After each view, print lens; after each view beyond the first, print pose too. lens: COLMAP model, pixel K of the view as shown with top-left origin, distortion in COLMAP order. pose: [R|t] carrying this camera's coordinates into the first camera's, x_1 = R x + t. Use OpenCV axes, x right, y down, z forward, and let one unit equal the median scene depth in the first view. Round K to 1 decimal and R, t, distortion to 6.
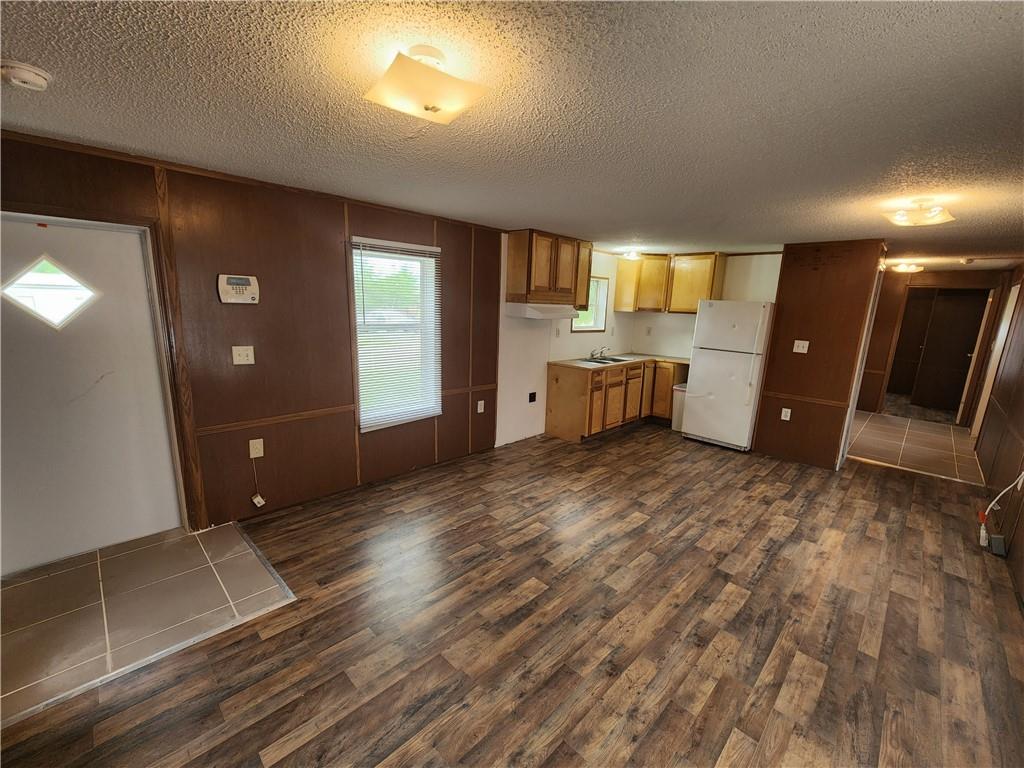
lens RADIAL K [[423.9, 0, 515.6], [0, 423.9, 391.1], [0, 0, 1]] dist [-0.003769, 0.002348]
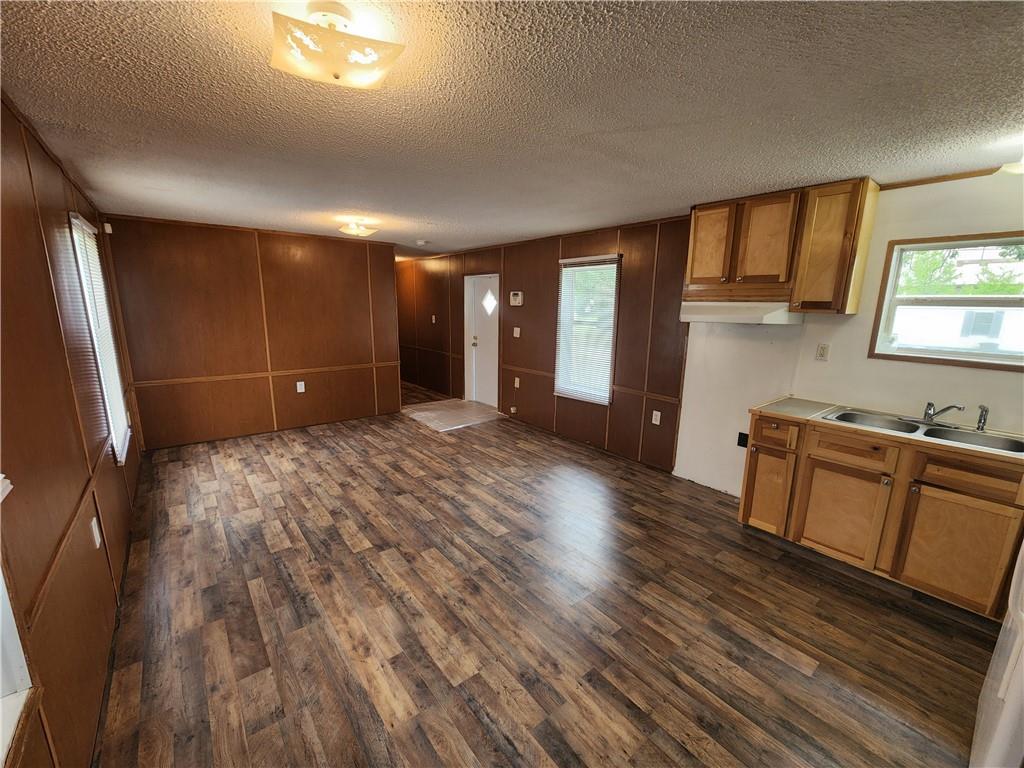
lens RADIAL K [[423.9, 0, 514.0], [0, 423.9, 390.9], [0, 0, 1]] dist [-0.003769, 0.002348]
pose [[-0.116539, 0.167635, -0.978937, 1.163548], [-0.218353, 0.957213, 0.189909, -0.172882], [0.968886, 0.235885, -0.074949, 1.066378]]
